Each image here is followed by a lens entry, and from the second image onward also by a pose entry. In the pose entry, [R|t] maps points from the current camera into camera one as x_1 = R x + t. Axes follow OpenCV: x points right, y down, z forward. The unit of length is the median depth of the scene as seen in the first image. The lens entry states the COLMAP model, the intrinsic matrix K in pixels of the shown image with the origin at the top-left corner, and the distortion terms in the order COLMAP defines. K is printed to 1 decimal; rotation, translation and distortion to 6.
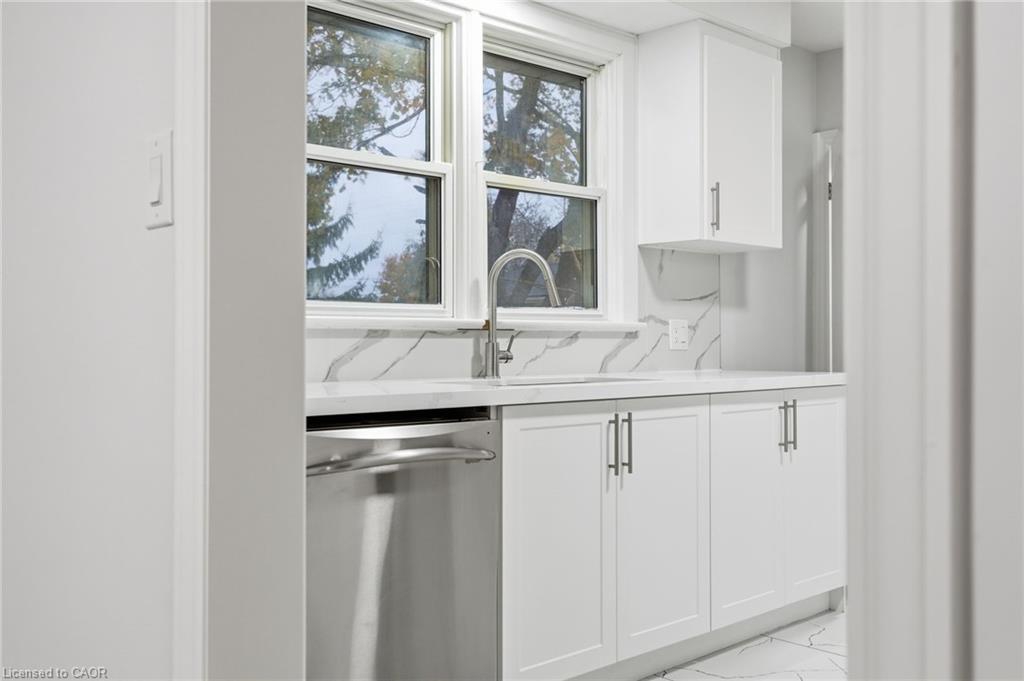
lens RADIAL K [[1035.1, 0, 510.4], [0, 1035.1, 340.9], [0, 0, 1]] dist [0.014200, 0.000000]
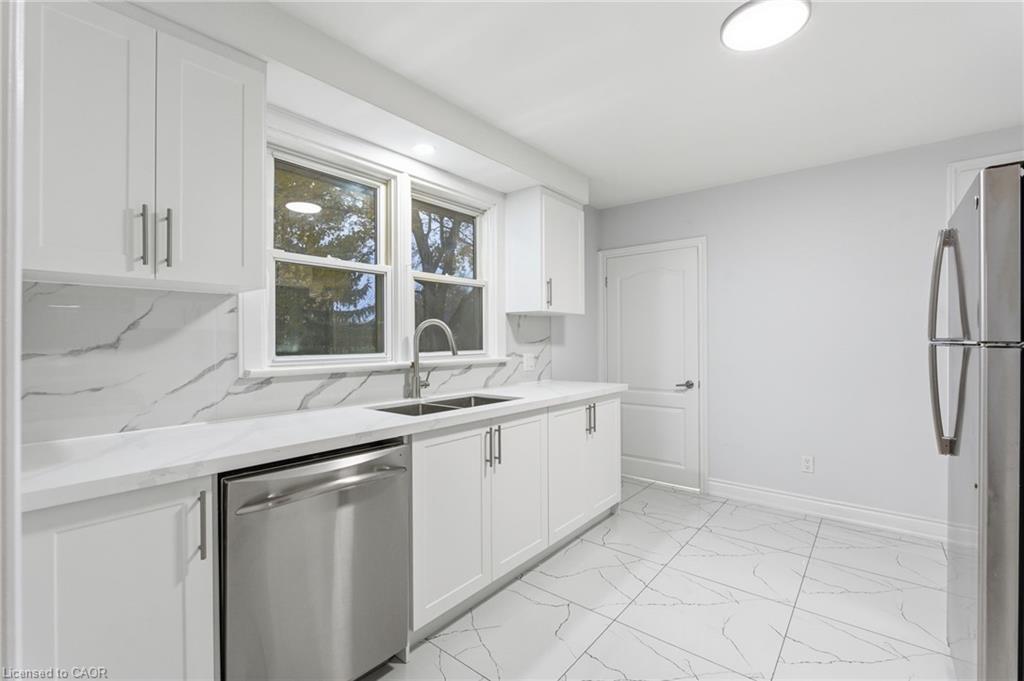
lens RADIAL K [[457.6, 0, 511.5], [0, 457.6, 336.9], [0, 0, 1]] dist [-0.002905, 0.000117]
pose [[0.992028, -0.002798, 0.125985, 0.039398], [0.003368, 0.999985, -0.004307, -0.055169], [-0.125971, 0.004697, 0.992023, 0.258483]]
